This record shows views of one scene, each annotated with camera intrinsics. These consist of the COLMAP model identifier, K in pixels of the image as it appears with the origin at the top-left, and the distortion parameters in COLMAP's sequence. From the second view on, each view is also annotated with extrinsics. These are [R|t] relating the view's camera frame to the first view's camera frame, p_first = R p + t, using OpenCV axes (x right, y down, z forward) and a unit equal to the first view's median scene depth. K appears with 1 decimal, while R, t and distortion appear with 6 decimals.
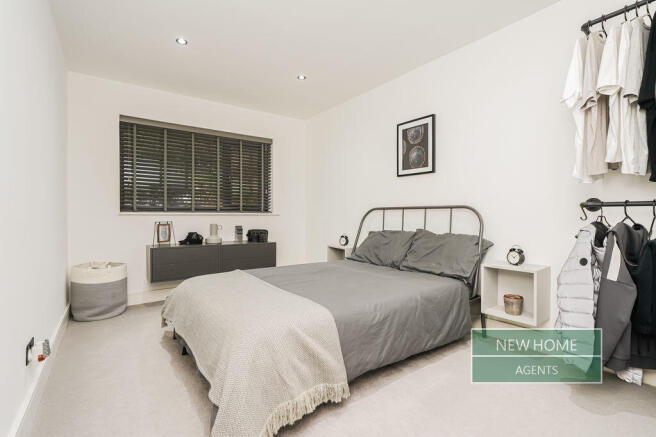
lens RADIAL K [[305.4, 0, 330.8], [0, 305.4, 220.1], [0, 0, 1]] dist [-0.012752, 0.000565]
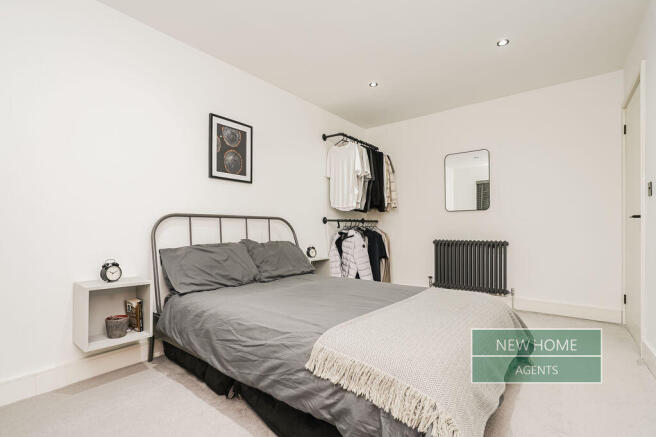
lens RADIAL K [[315.9, 0, 328.0], [0, 315.9, 218.5], [0, 0, 1]] dist [0.000407, 0.000174]
pose [[-0.242682, 0.019527, 0.969909, -0.685428], [0.008119, 0.999803, -0.018098, -0.015028], [-0.970072, 0.003482, -0.242793, 0.920271]]
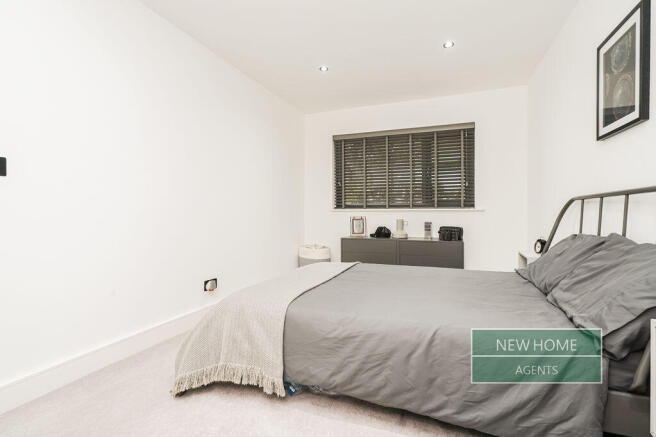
lens RADIAL K [[305.4, 0, 330.8], [0, 305.4, 220.1], [0, 0, 1]] dist [-0.012752, 0.000565]
pose [[0.532379, 0.016370, -0.846348, 0.441949], [-0.008013, 0.999866, 0.014299, 0.002151], [0.846468, -0.000831, 0.532438, 0.286597]]
